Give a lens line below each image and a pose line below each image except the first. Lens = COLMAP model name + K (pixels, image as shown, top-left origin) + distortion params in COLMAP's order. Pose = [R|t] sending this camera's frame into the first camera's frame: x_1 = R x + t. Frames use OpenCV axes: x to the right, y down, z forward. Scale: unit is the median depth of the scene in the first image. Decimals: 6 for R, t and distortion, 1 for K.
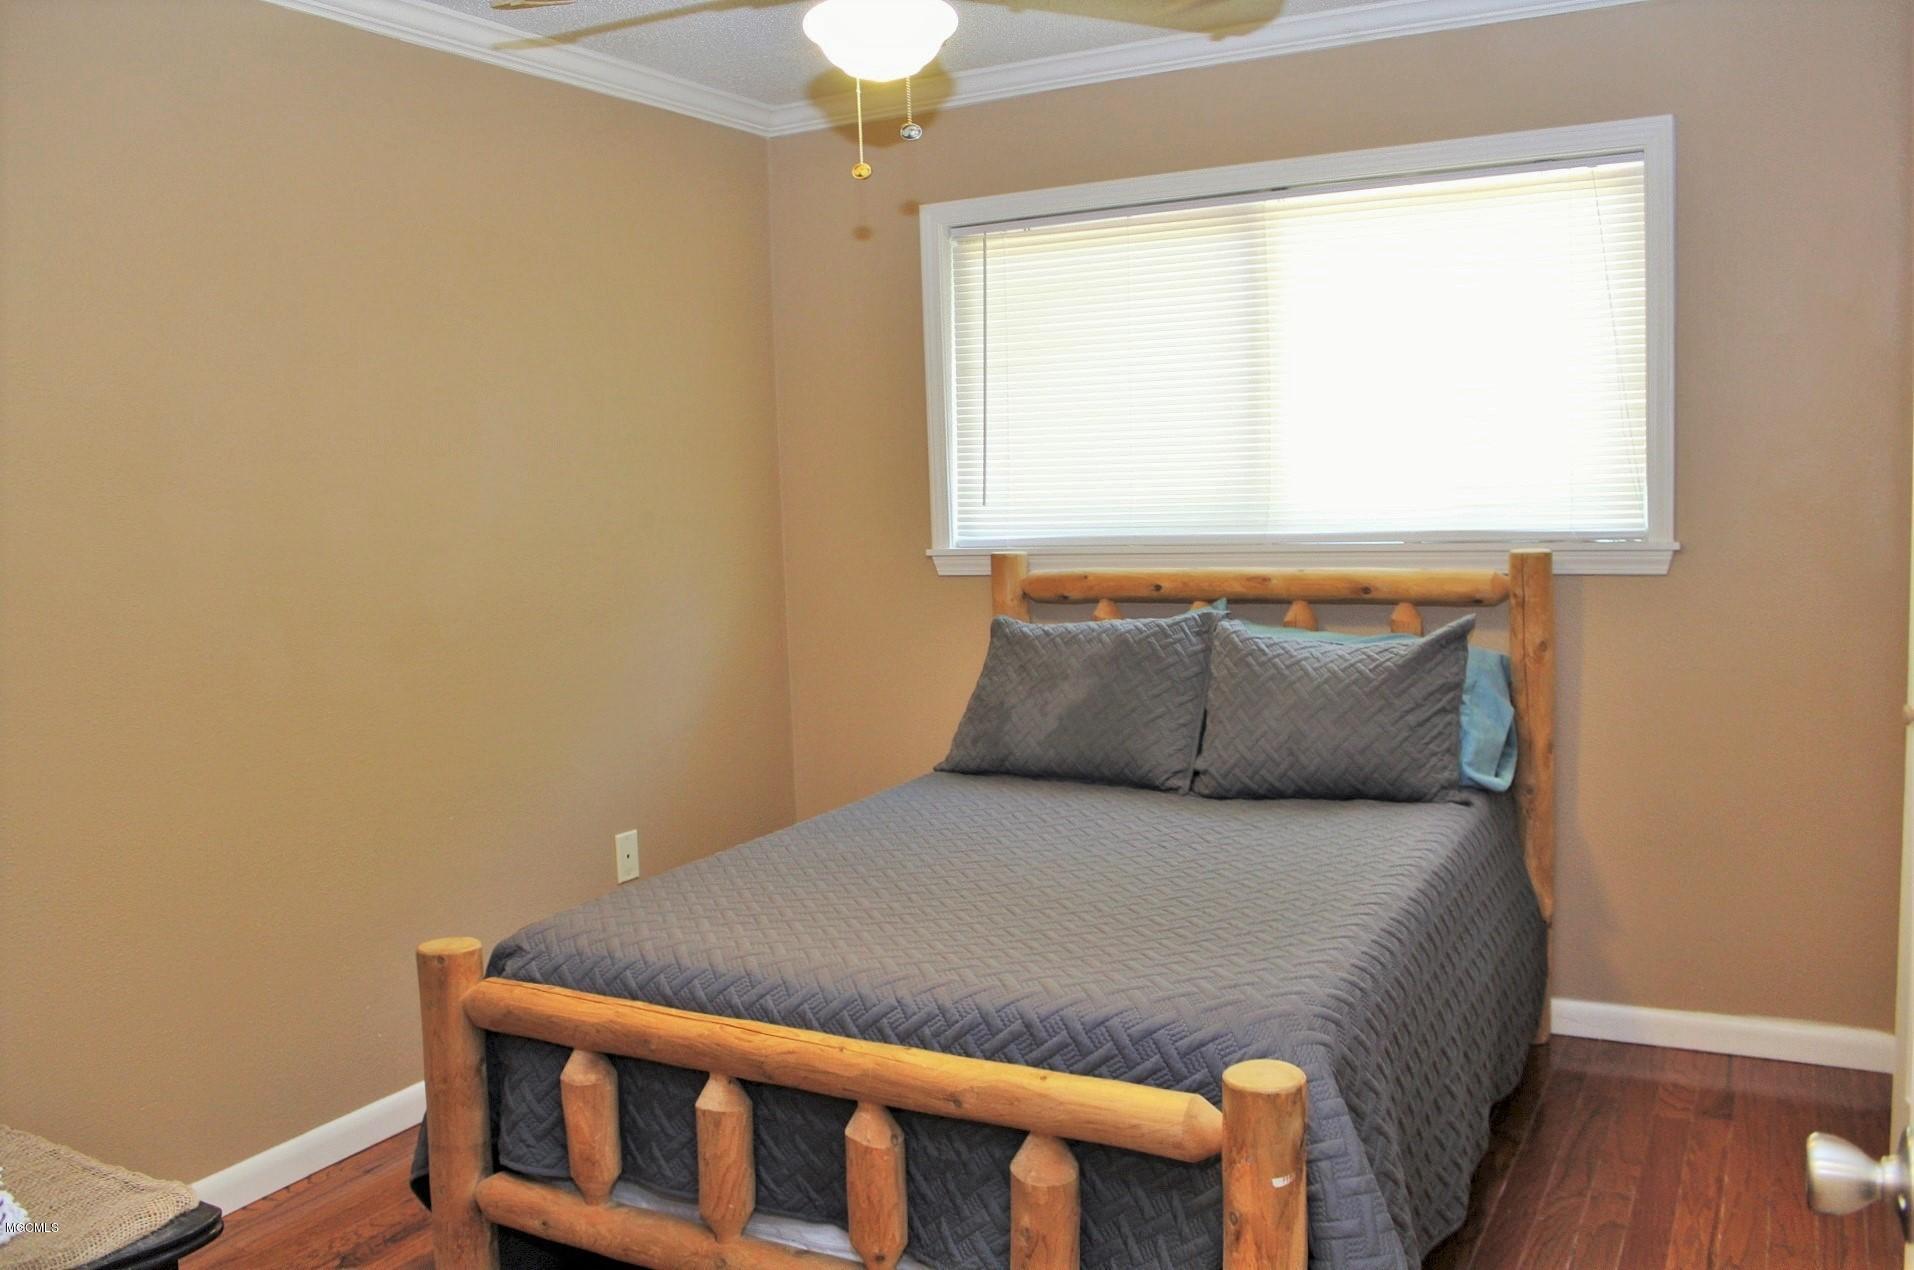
lens RADIAL K [[1570.4, 0, 951.4], [0, 1570.4, 639.9], [0, 0, 1]] dist [-0.165975, 0.146014]
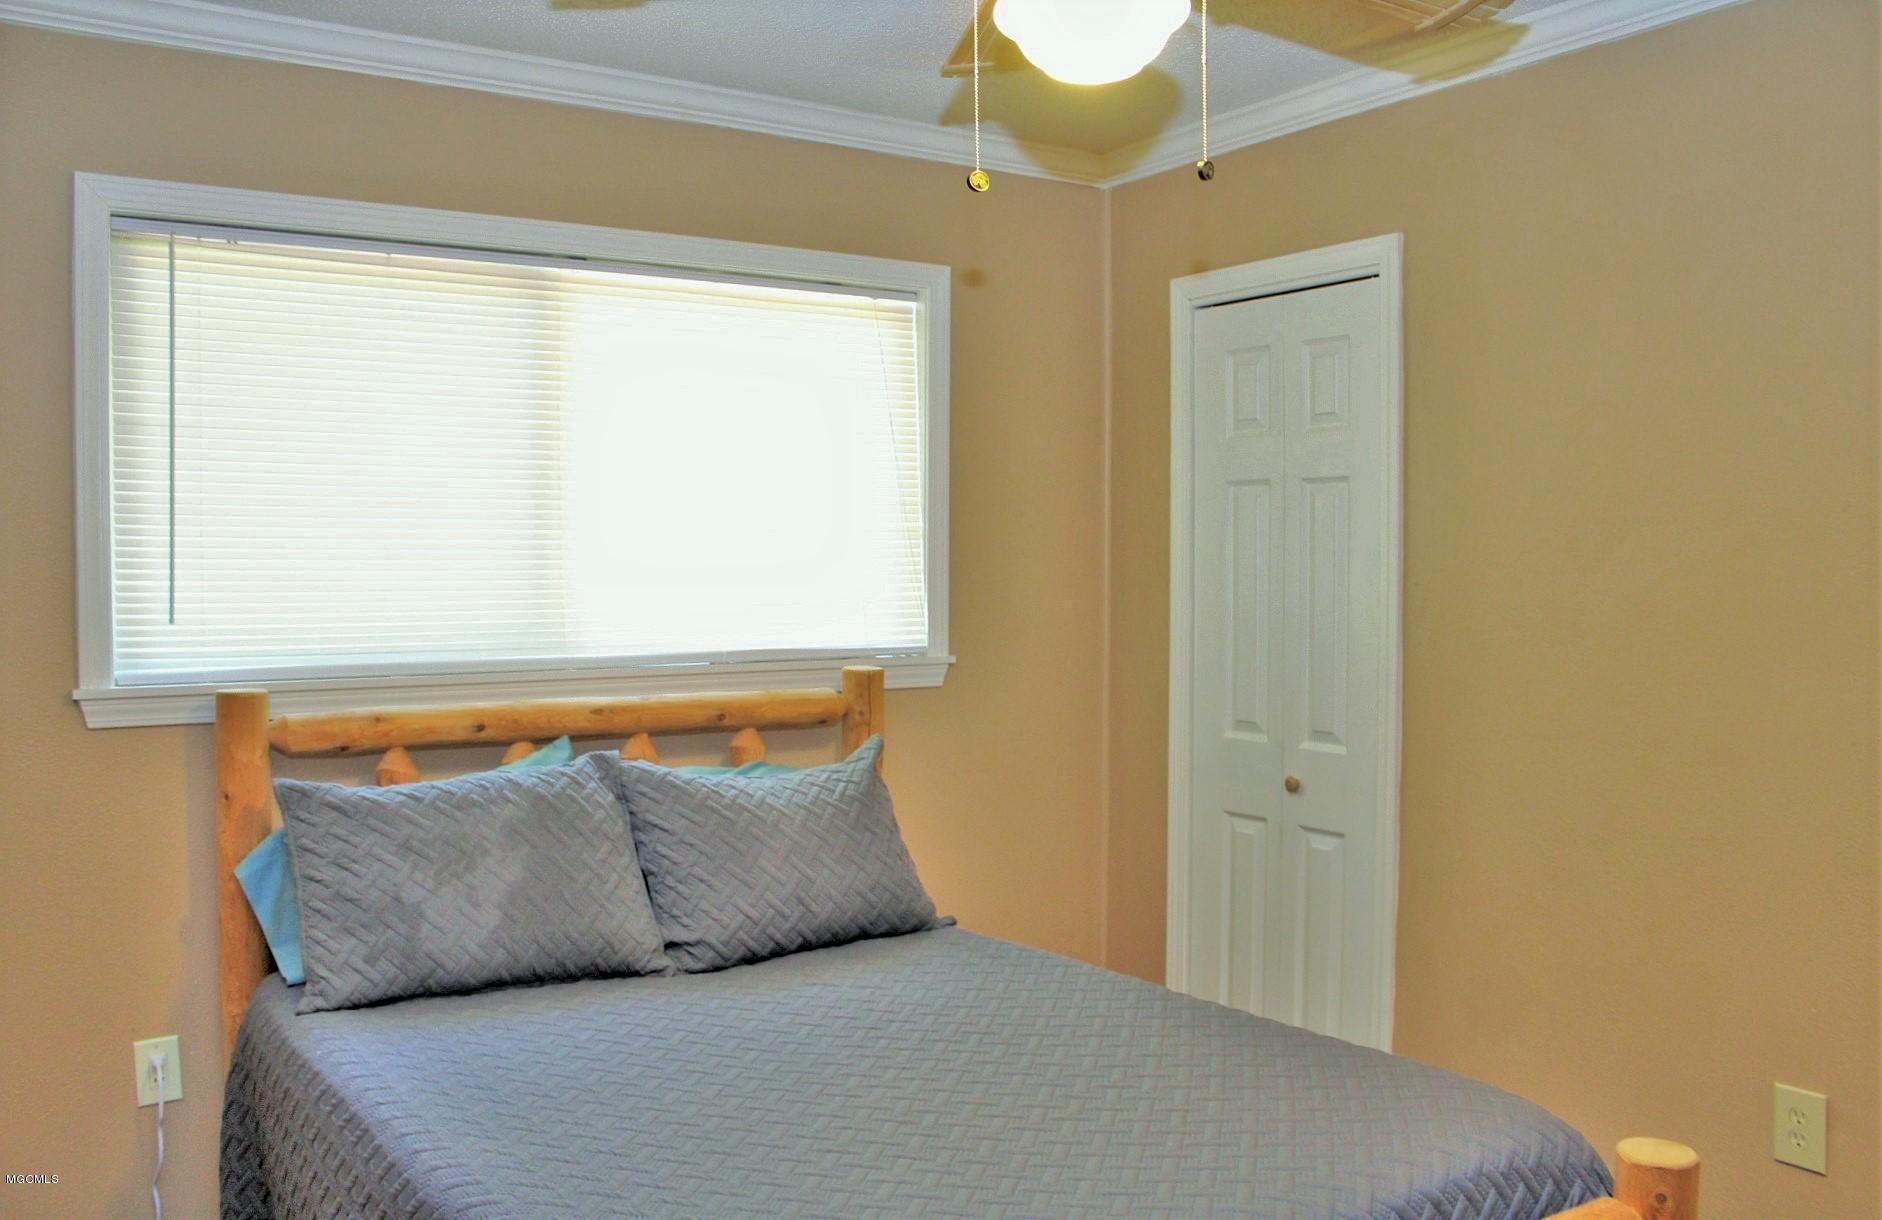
lens RADIAL K [[1596.9, 0, 939.9], [0, 1596.9, 617.1], [0, 0, 1]] dist [-0.164545, 0.144890]
pose [[0.469428, 0.004184, 0.882961, -0.484017], [0.070912, 0.996580, -0.042423, -0.040789], [-0.880119, 0.082527, 0.467526, 0.436528]]
